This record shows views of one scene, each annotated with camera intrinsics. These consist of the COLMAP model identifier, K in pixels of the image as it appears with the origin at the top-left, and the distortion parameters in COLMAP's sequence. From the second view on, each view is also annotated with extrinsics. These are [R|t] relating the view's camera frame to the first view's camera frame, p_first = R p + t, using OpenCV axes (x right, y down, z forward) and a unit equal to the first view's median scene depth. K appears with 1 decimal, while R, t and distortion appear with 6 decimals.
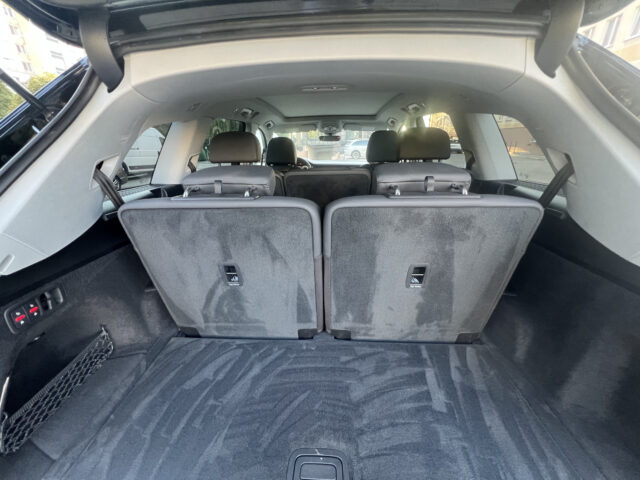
lens RADIAL K [[260.2, 0, 320.0], [0, 260.2, 240.0], [0, 0, 1]] dist [-0.000233, -0.000005]
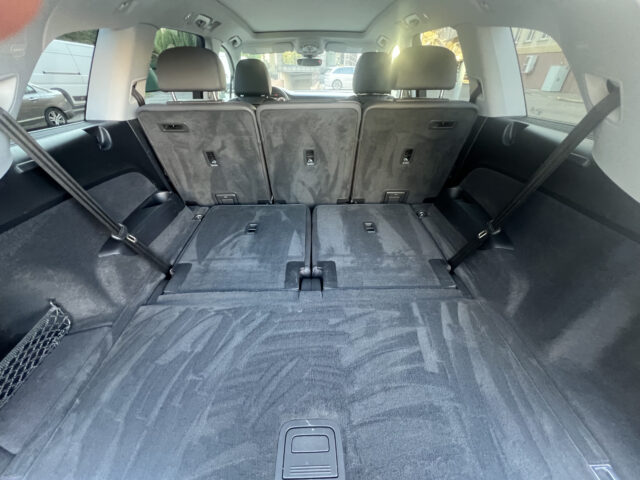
lens RADIAL K [[260.8, 0, 320.0], [0, 260.8, 240.0], [0, 0, 1]] dist [-0.000213, -0.000078]
pose [[0.997242, -0.028231, 0.068641, -0.011460], [0.012488, 0.975475, 0.219755, -0.041522], [-0.073162, -0.218292, 0.973137, 0.162202]]
